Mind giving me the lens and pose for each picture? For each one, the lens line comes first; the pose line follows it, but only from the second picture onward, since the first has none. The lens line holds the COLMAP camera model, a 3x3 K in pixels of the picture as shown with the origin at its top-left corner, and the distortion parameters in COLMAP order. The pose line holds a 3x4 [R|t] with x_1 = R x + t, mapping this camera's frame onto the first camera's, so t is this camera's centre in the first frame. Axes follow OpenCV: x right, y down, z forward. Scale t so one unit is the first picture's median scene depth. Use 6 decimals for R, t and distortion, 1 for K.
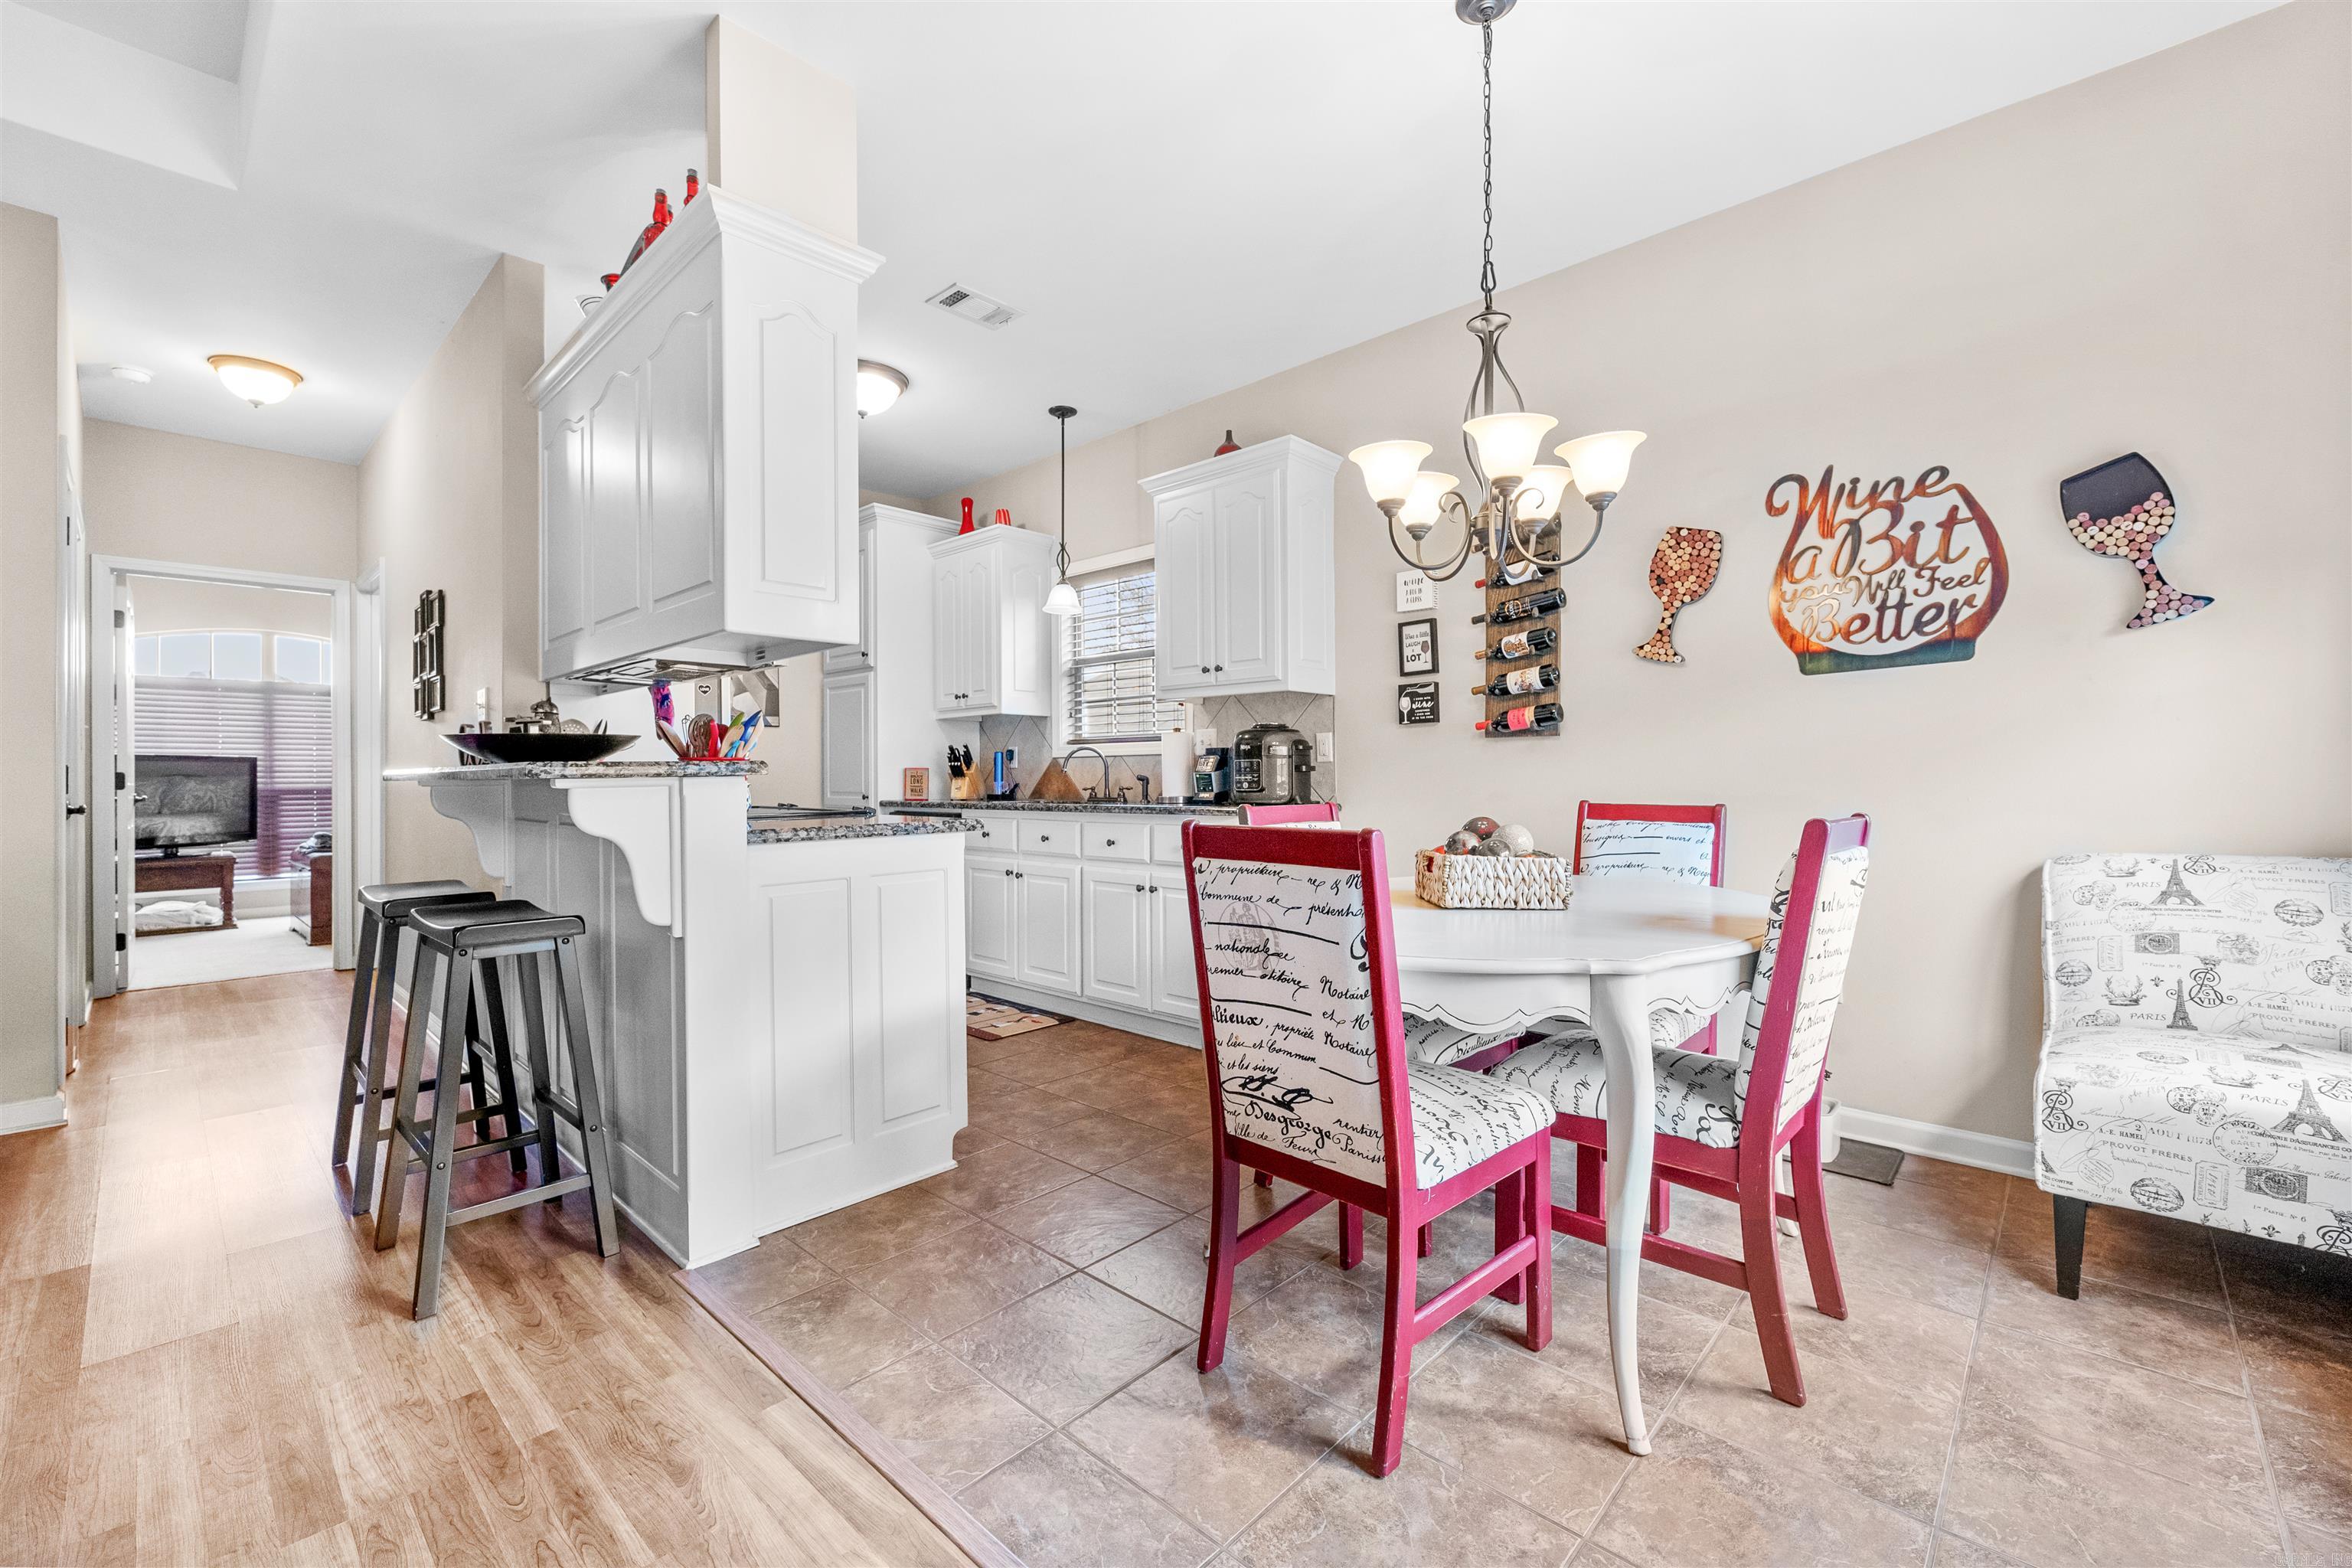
lens RADIAL K [[964.7, 0, 1163.9], [0, 964.7, 778.3], [0, 0, 1]] dist [0.003760, -0.003170]
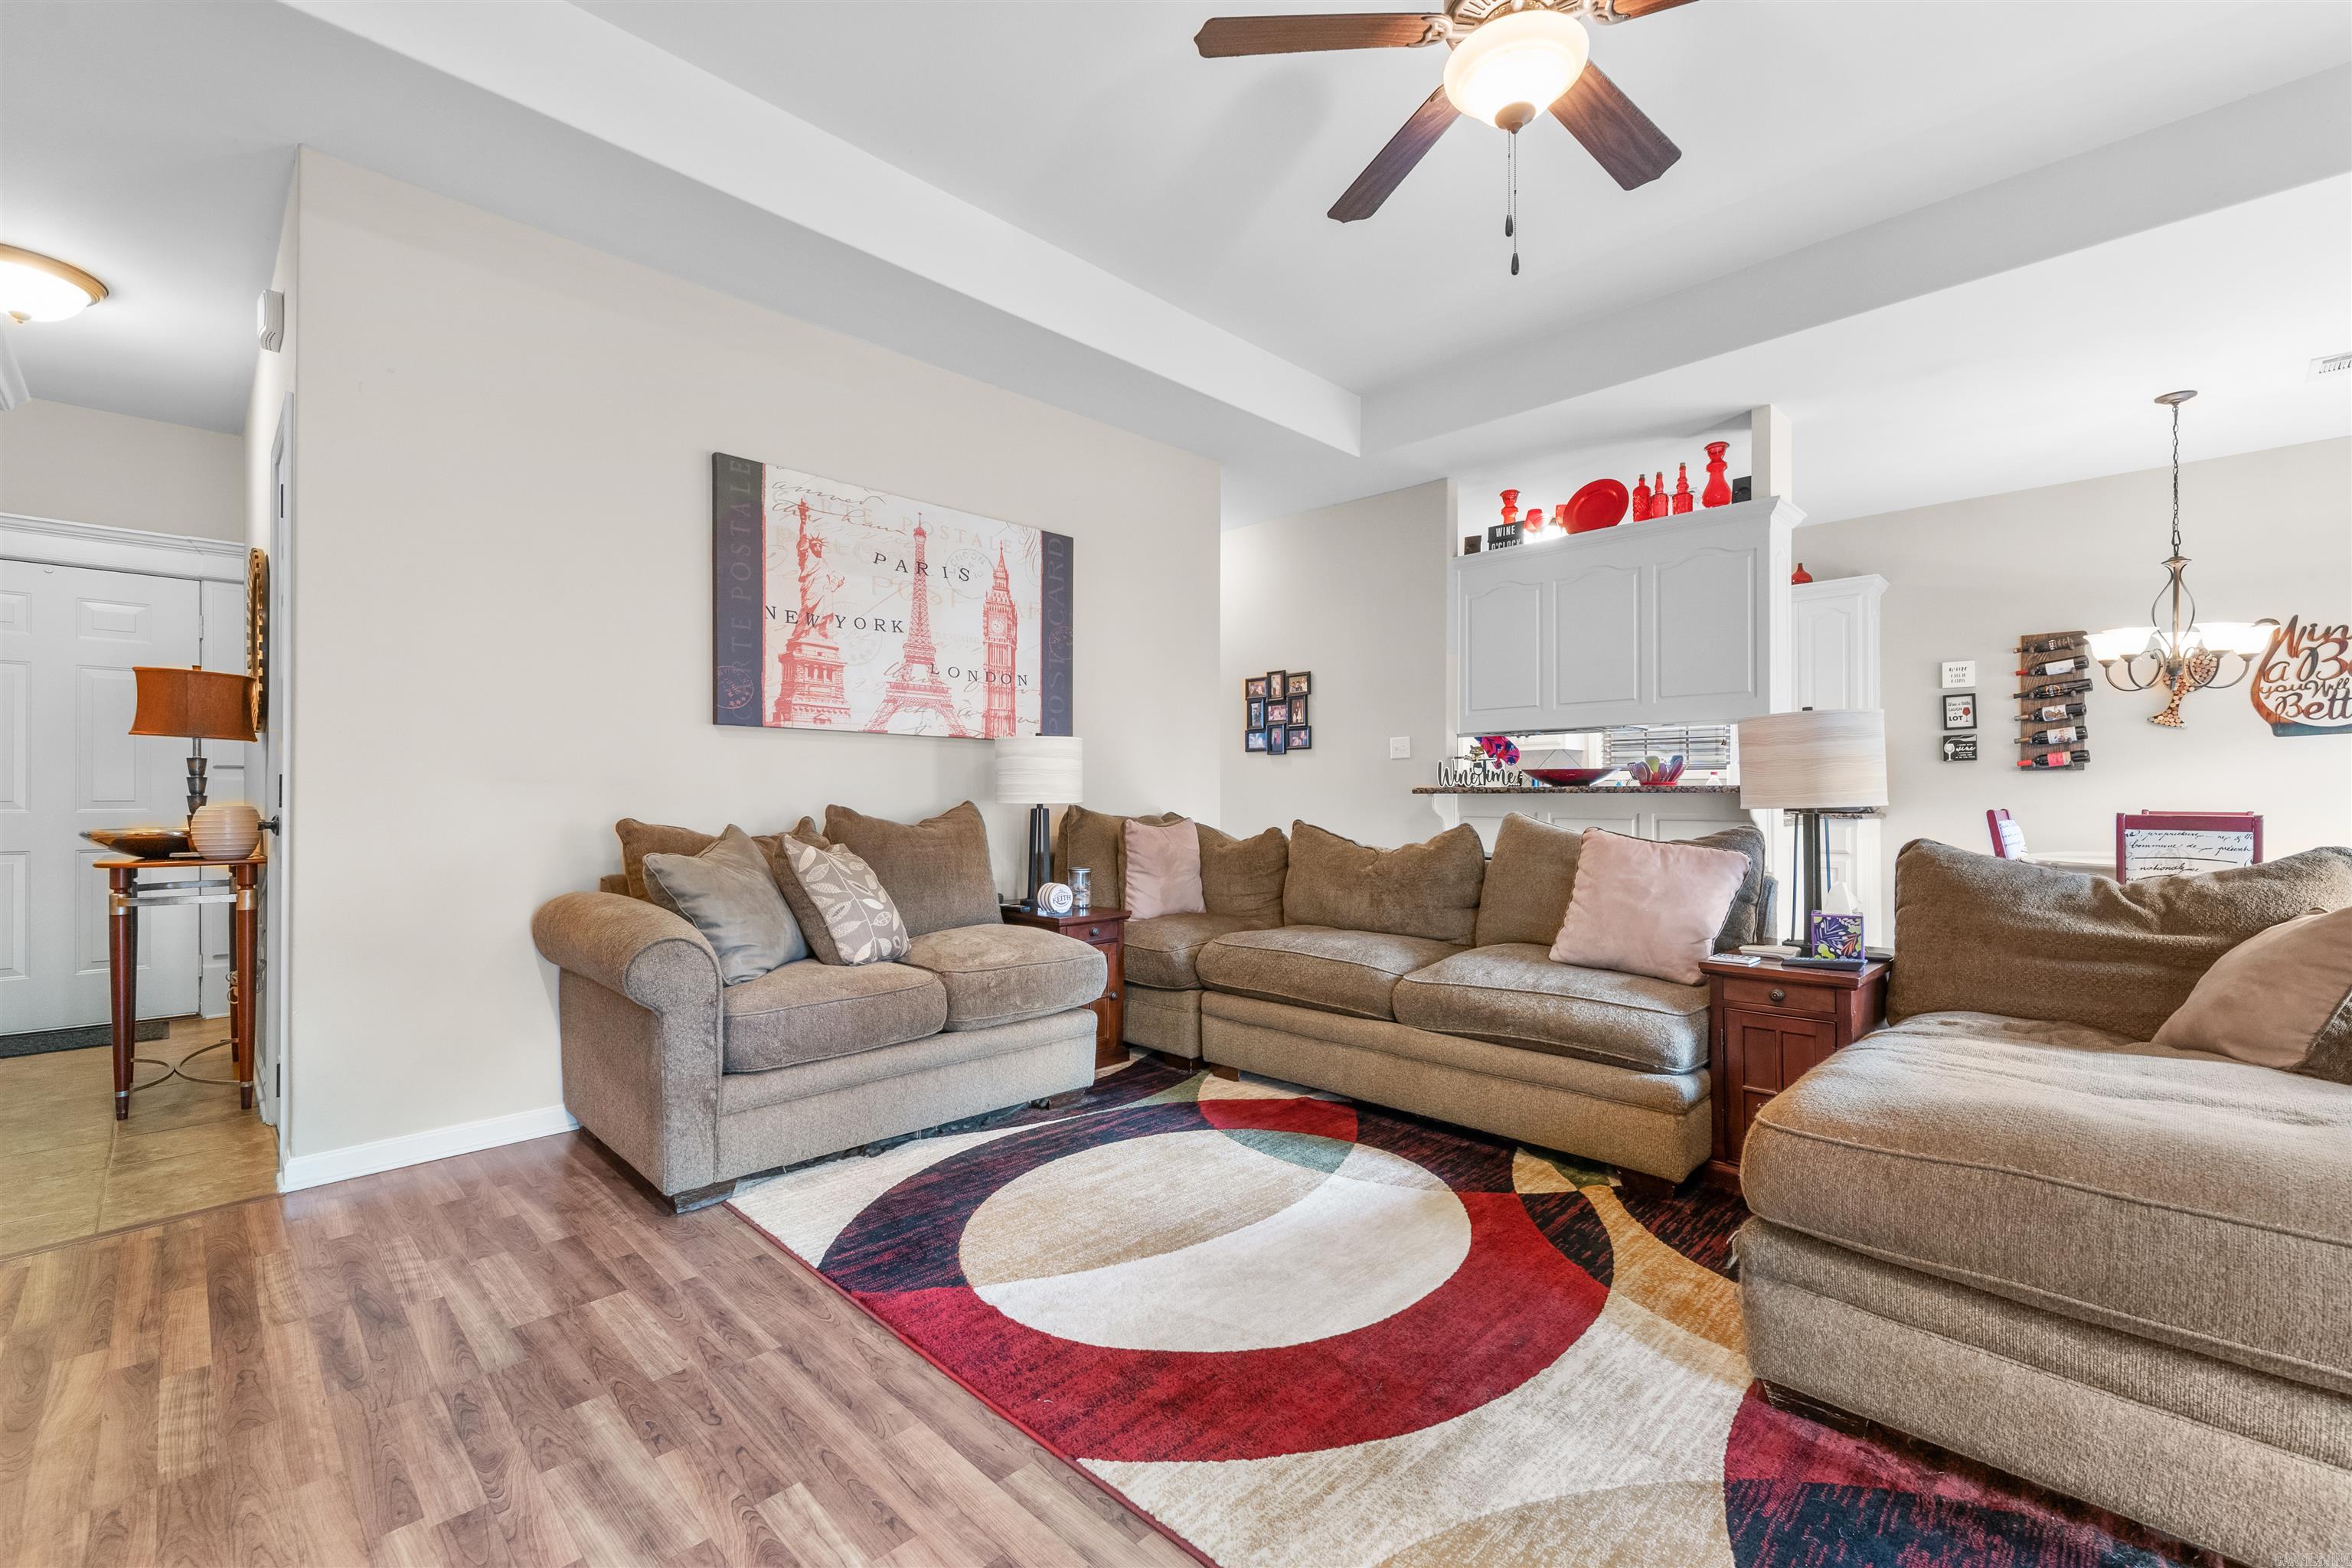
lens RADIAL K [[964.7, 0, 1182.0], [0, 964.7, 798.8], [0, 0, 1]] dist [0.003760, -0.003170]
pose [[0.999580, 0.006152, -0.028306, -0.930707], [-0.006074, 0.999977, 0.002874, 0.007414], [0.028323, -0.002701, 0.999595, -0.578533]]
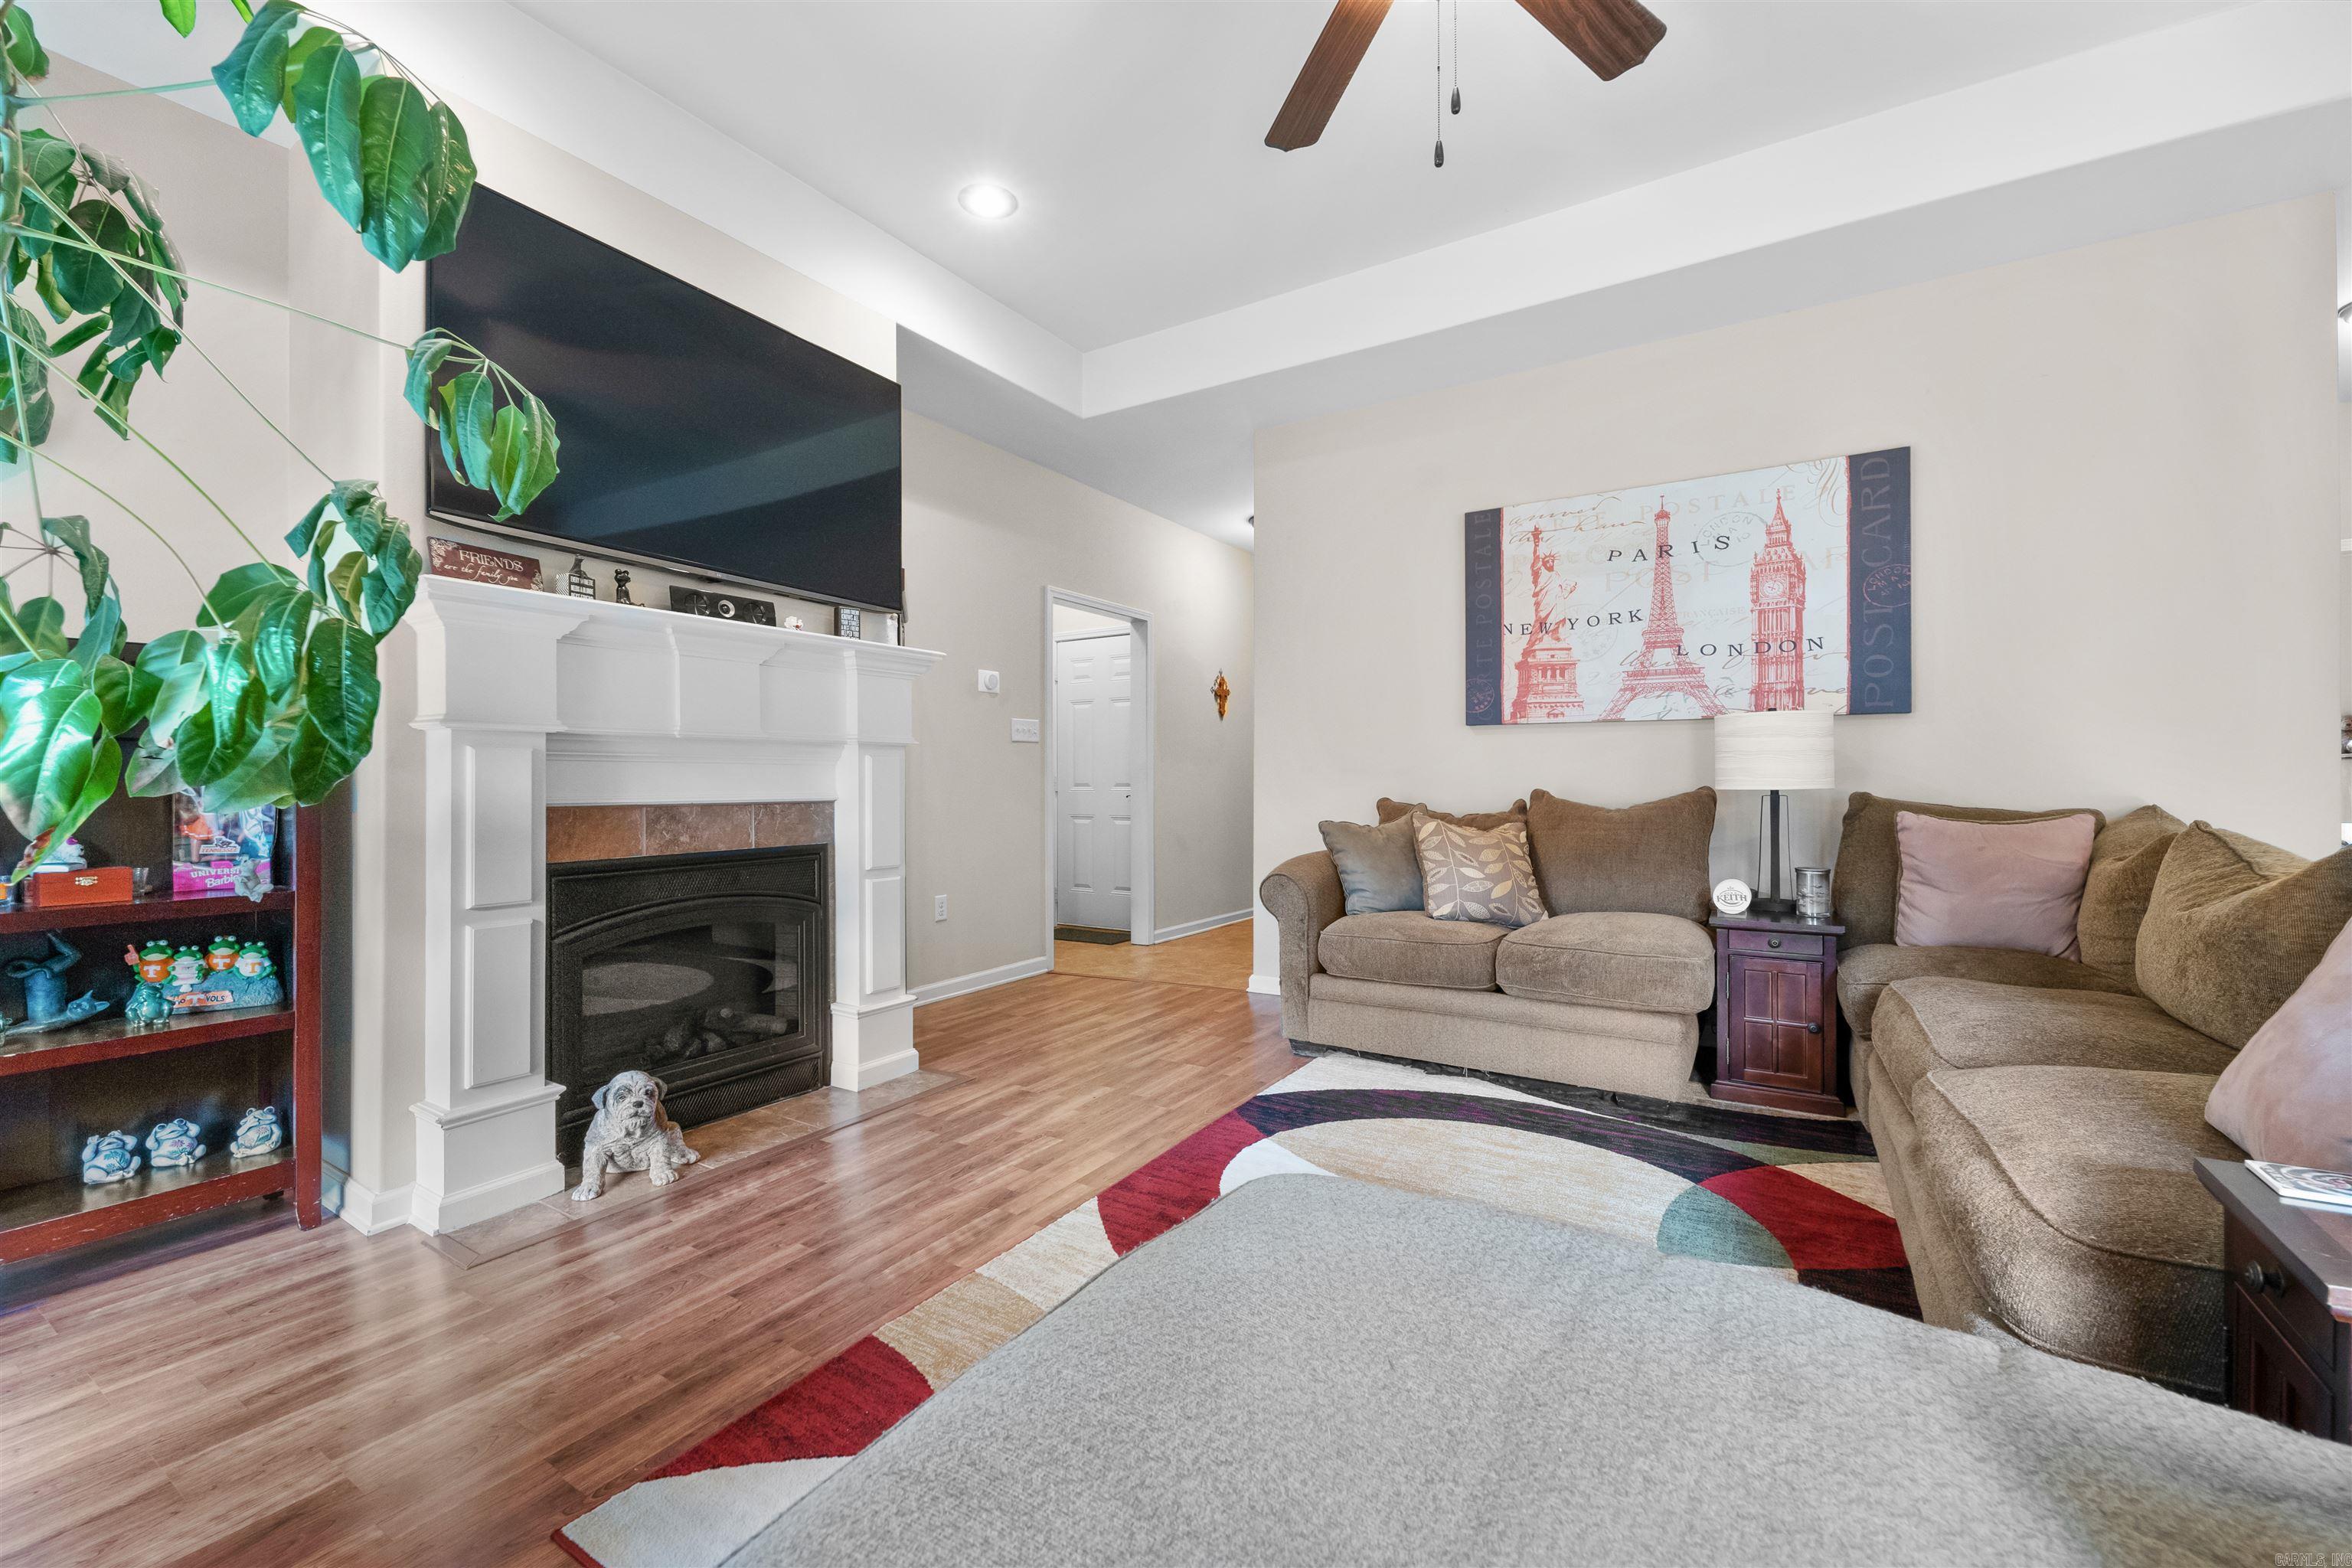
lens RADIAL K [[964.7, 0, 1189.6], [0, 964.7, 779.0], [0, 0, 1]] dist [0.003760, -0.003170]
pose [[0.200895, 0.002728, -0.979609, -0.349413], [0.001324, 0.999994, 0.003056, 0.003095], [0.979612, -0.001911, 0.200890, -0.256974]]
